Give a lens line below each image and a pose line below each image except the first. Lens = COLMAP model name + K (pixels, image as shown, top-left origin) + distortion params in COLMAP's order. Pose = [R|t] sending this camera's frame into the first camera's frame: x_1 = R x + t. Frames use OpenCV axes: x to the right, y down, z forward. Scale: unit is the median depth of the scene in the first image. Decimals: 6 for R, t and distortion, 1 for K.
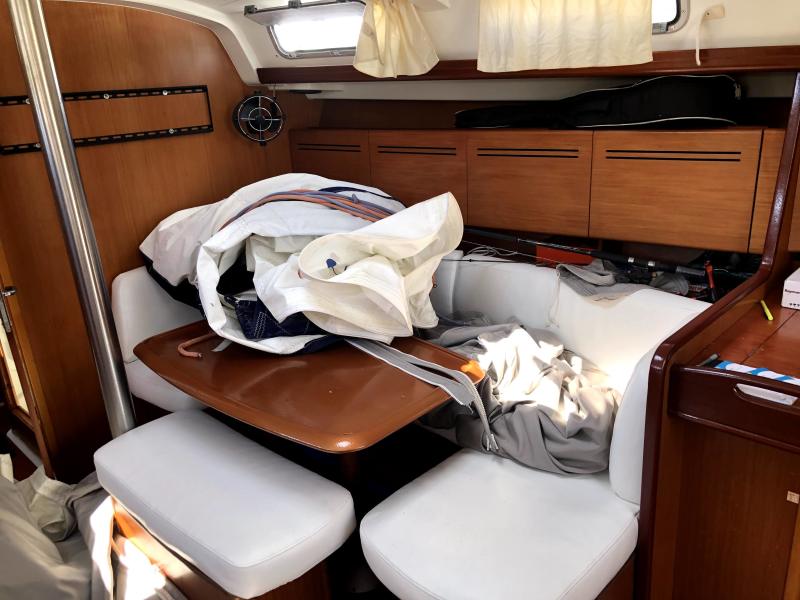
lens RADIAL K [[637.7, 0, 400.0], [0, 637.7, 300.0], [0, 0, 1]] dist [0.010411, -0.051138]
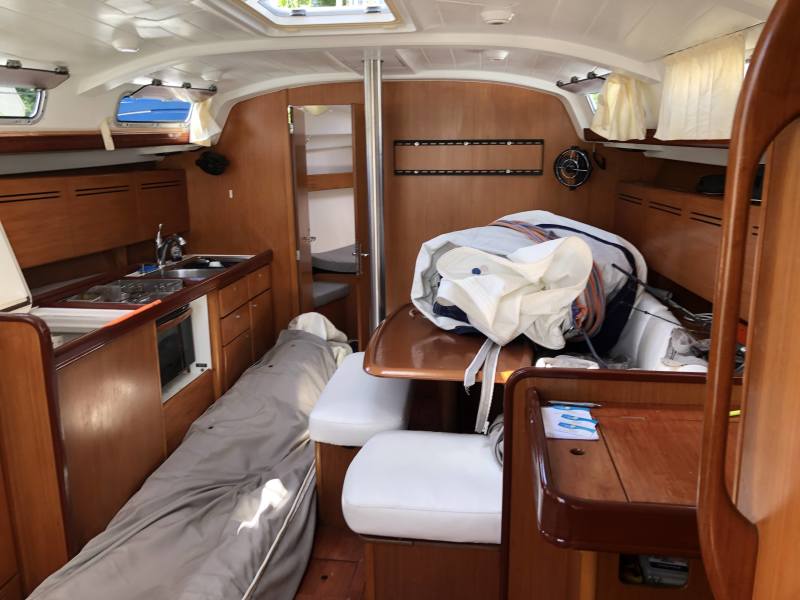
lens RADIAL K [[639.9, 0, 400.0], [0, 639.9, 300.0], [0, 0, 1]] dist [-0.004203, -0.008922]
pose [[0.600849, 0.236309, -0.763635, 0.781616], [-0.285609, 0.955711, 0.071023, -0.047283], [0.746598, 0.175428, 0.641730, 0.014946]]
